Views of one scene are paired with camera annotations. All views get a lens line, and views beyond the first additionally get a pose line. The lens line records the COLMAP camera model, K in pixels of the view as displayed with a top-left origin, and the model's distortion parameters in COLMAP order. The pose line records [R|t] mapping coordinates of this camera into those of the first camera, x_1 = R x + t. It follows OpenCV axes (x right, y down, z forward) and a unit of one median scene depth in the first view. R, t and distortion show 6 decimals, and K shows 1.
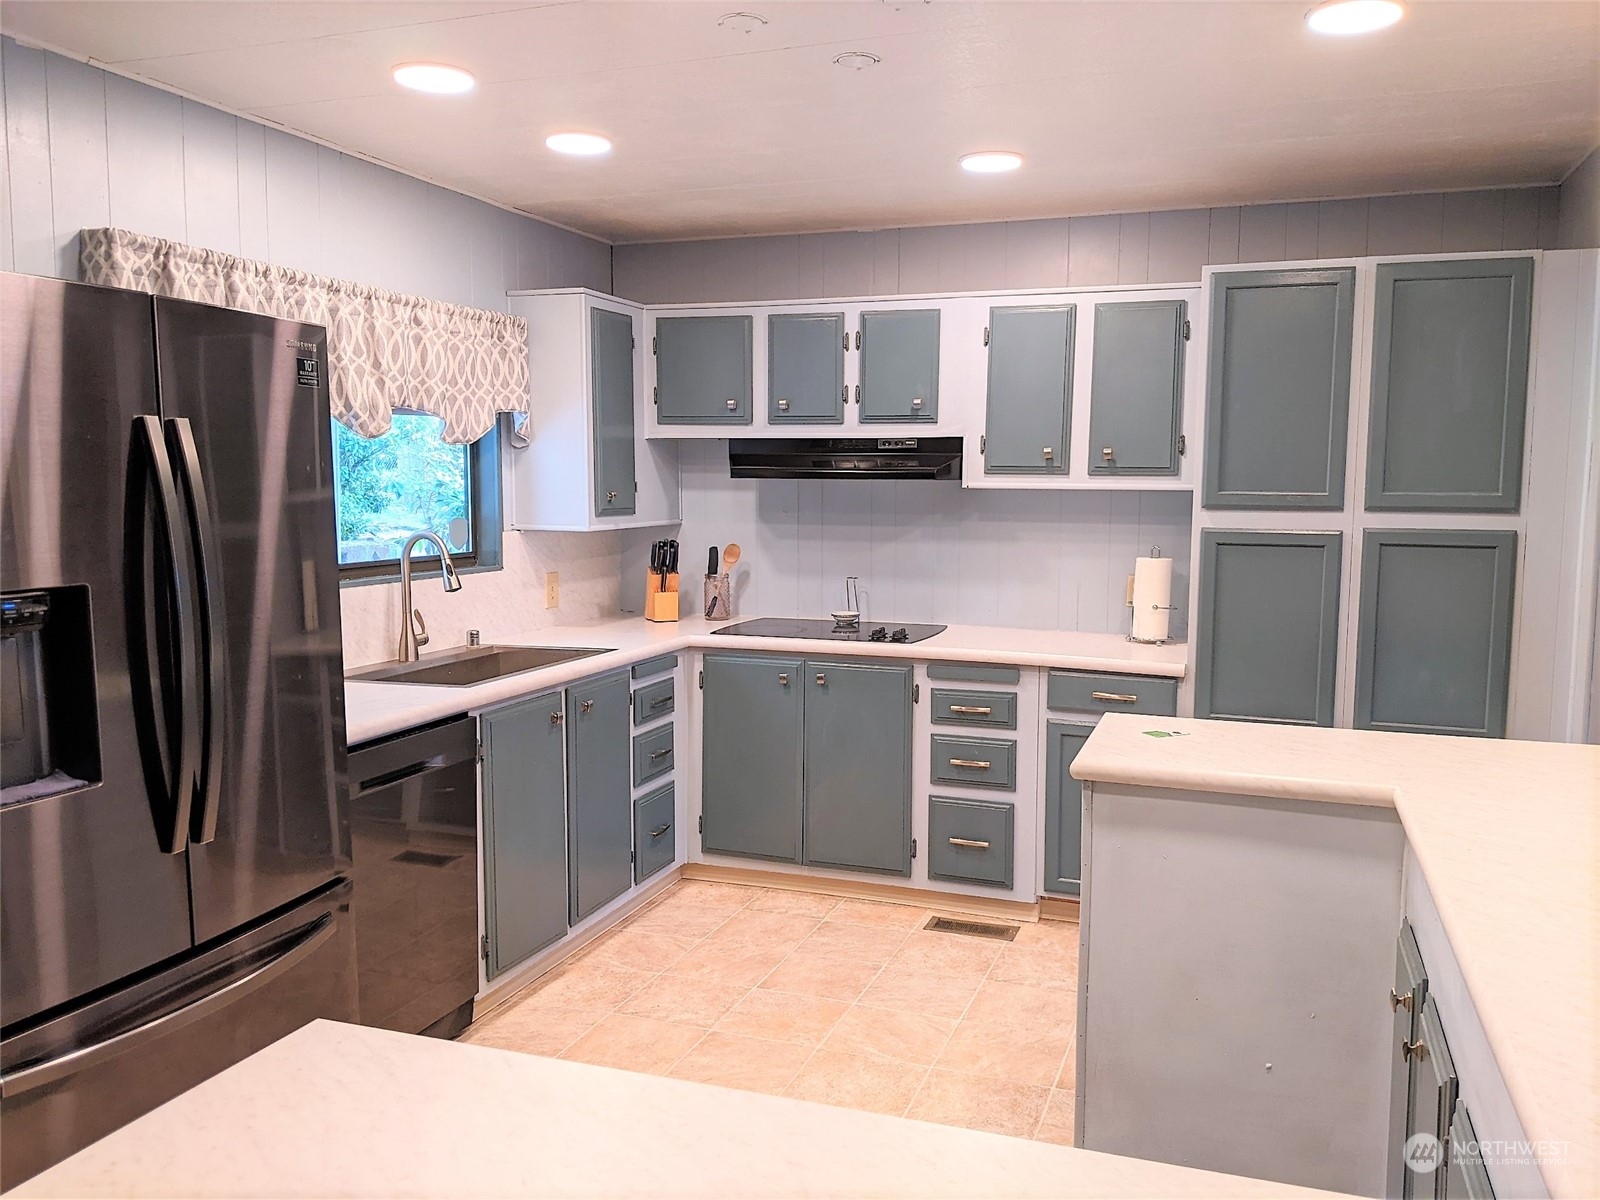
lens RADIAL K [[1283.6, 0, 800.4], [0, 1283.6, 602.1], [0, 0, 1]] dist [0.007676, -0.029729]
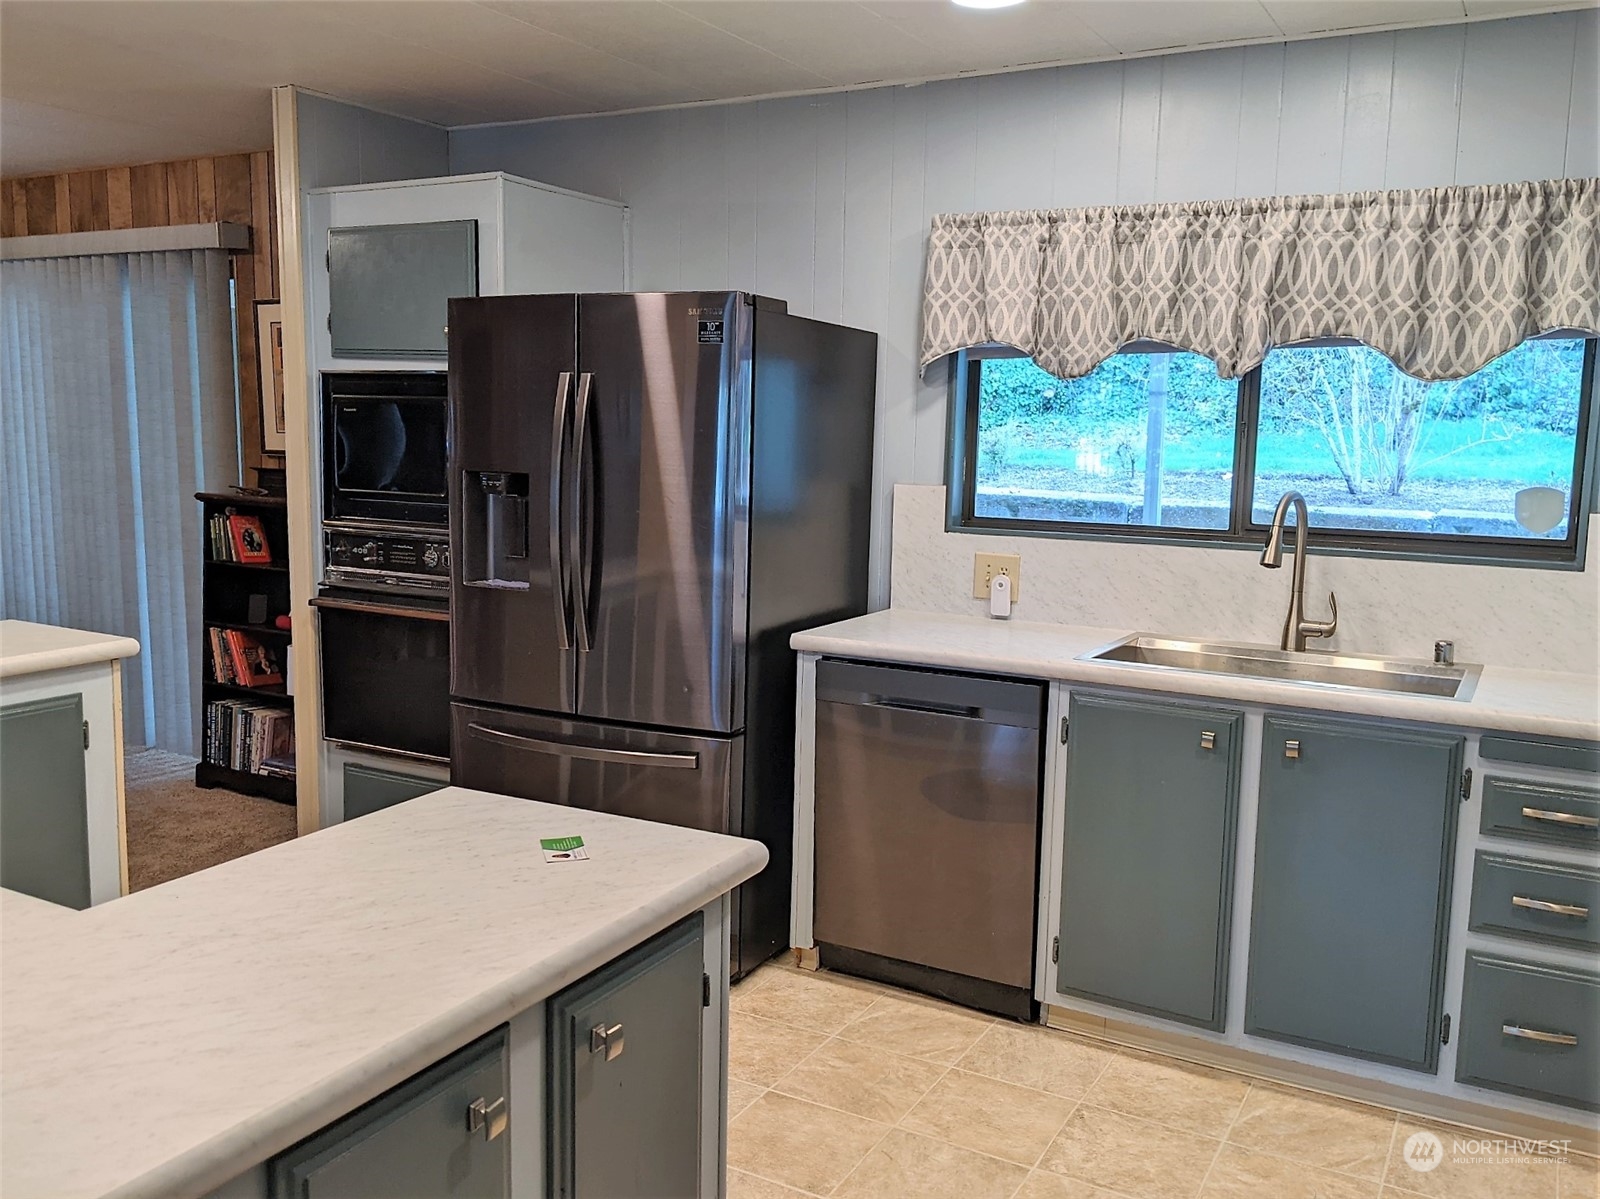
lens RADIAL K [[1283.6, 0, 800.7], [0, 1283.6, 600.3], [0, 0, 1]] dist [0.007676, -0.029729]
pose [[-0.140138, 0.115704, -0.983348, 0.573079], [-0.130582, 0.982314, 0.134192, -0.057081], [0.981483, 0.147213, -0.122551, 0.837945]]
